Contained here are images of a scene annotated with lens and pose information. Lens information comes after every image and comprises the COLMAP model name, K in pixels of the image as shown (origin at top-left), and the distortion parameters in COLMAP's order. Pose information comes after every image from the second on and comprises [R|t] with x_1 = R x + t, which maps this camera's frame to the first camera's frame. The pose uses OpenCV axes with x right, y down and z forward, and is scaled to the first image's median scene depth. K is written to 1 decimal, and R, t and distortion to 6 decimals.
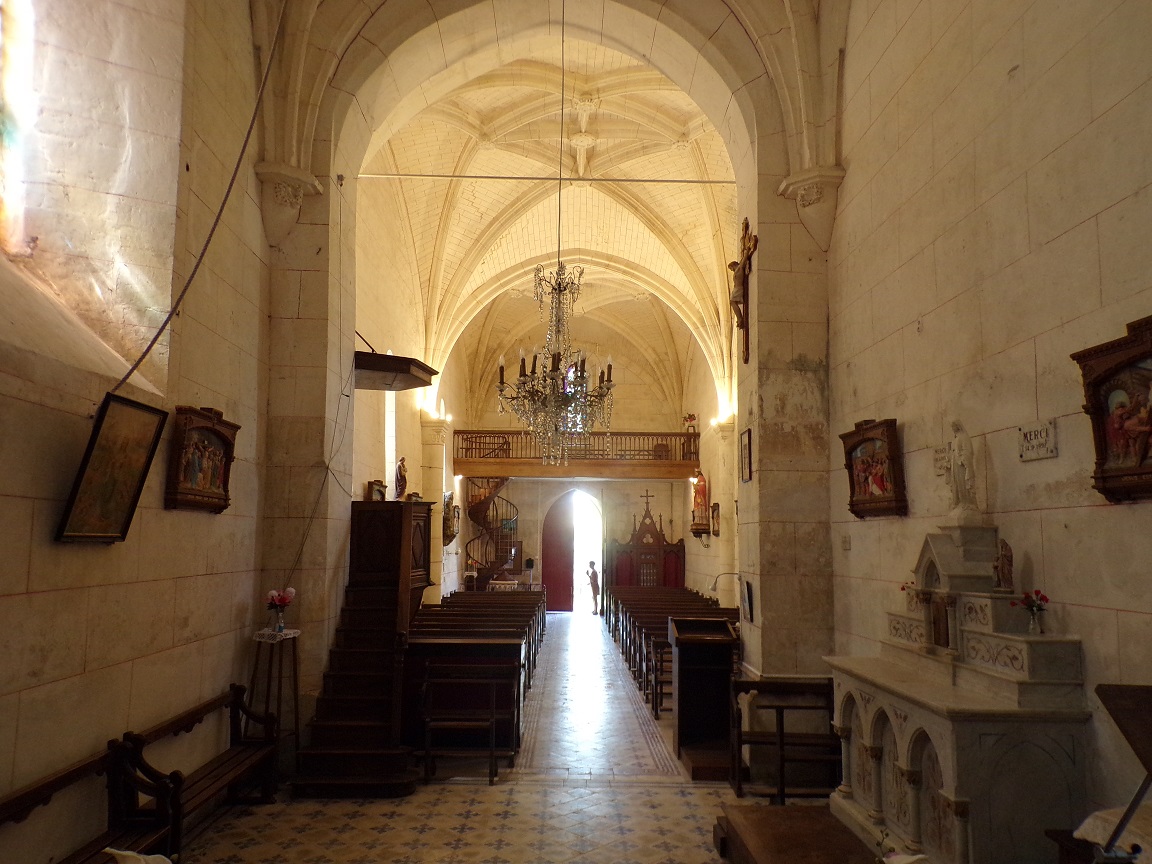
lens RADIAL K [[708.3, 0, 576.0], [0, 708.3, 432.0], [0, 0, 1]] dist [-0.013490, -0.000723]
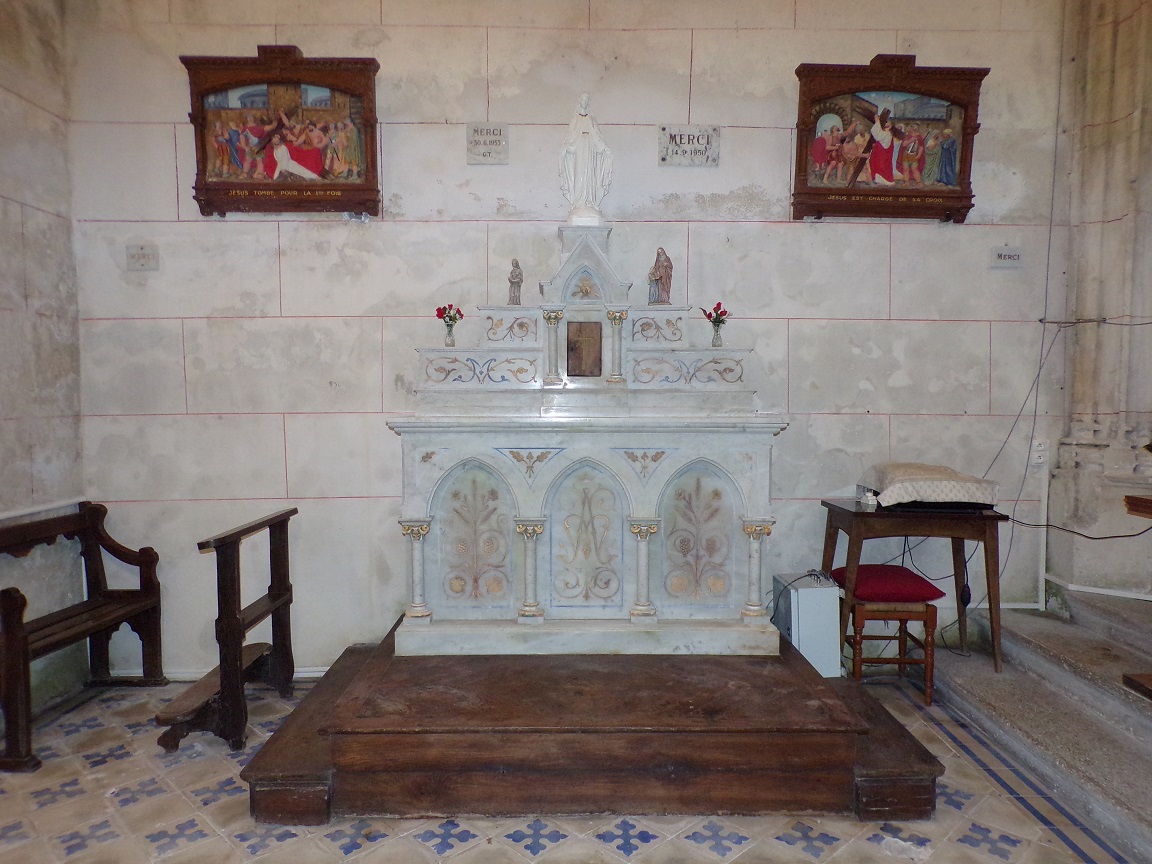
lens RADIAL K [[708.3, 0, 576.0], [0, 708.3, 432.0], [0, 0, 1]] dist [-0.013490, -0.000723]
pose [[0.033966, -0.068794, 0.997053, -0.173062], [-0.158681, 0.984602, 0.073341, 0.199335], [-0.986745, -0.160704, 0.022527, 0.636197]]
